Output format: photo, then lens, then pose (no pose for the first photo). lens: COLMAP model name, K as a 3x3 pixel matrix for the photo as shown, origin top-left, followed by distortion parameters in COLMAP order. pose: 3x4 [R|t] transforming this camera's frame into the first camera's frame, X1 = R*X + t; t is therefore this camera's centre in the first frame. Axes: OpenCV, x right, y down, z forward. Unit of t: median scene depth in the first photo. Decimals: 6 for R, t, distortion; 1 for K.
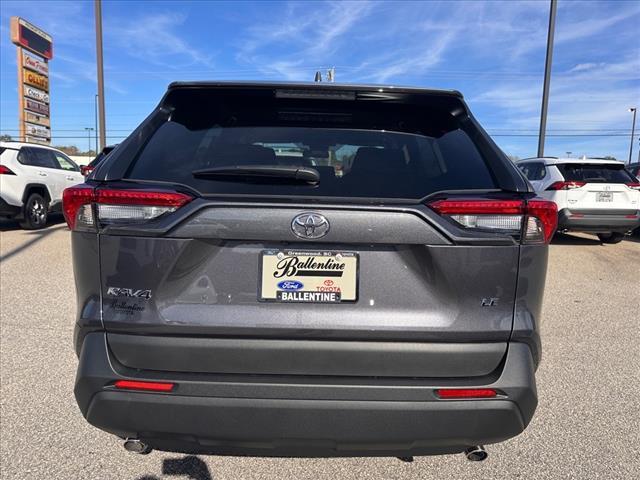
lens RADIAL K [[444.9, 0, 320.0], [0, 444.9, 240.0], [0, 0, 1]] dist [0.005614, 0.002242]
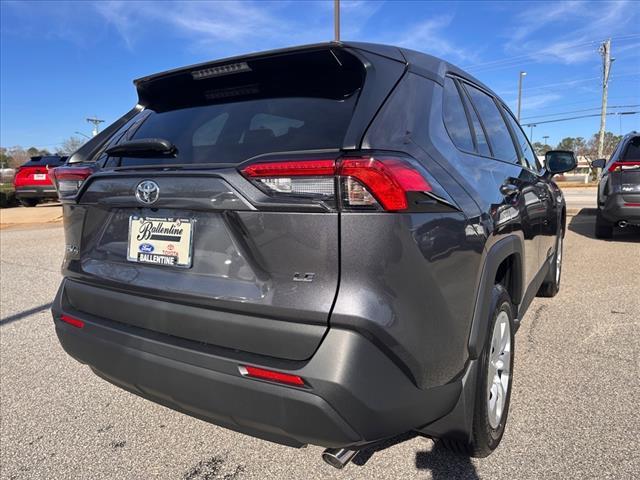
lens RADIAL K [[444.9, 0, 320.0], [0, 444.9, 240.0], [0, 0, 1]] dist [0.005614, 0.002242]
pose [[0.872824, 0.036041, -0.486703, 0.836324], [-0.033743, 0.999340, 0.013489, 0.053201], [0.486868, 0.004649, 0.873463, 0.253380]]
